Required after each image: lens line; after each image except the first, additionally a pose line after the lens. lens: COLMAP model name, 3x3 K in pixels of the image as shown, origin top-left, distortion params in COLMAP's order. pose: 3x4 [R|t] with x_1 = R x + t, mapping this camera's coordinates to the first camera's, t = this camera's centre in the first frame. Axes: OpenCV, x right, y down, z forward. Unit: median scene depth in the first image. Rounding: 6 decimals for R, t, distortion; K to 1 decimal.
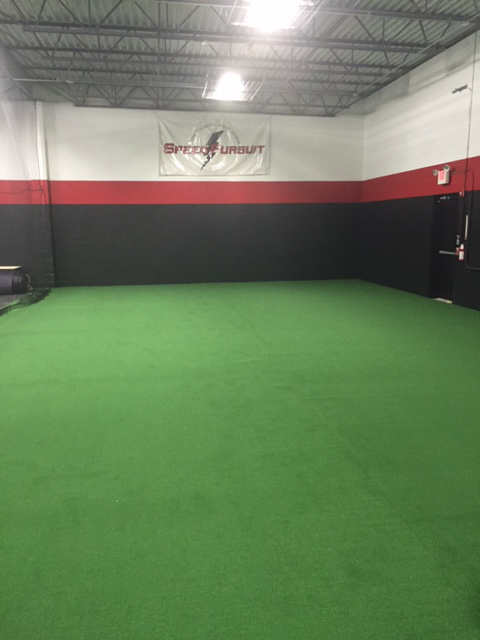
lens RADIAL K [[550.1, 0, 240.0], [0, 550.1, 320.0], [0, 0, 1]] dist [0.020588, -0.007611]
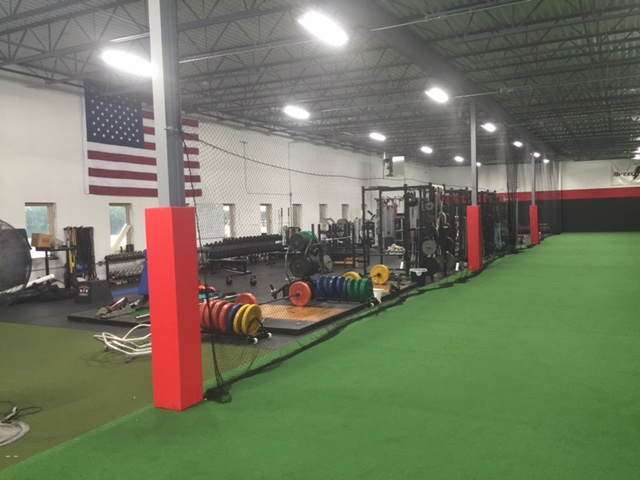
lens RADIAL K [[550.1, 0, 320.0], [0, 550.1, 240.0], [0, 0, 1]] dist [0.020588, -0.007611]
pose [[0.833471, 0.013288, -0.552403, 0.123081], [-0.078700, 0.992374, -0.094873, 0.282495], [0.546929, 0.122548, 0.828161, -1.570773]]
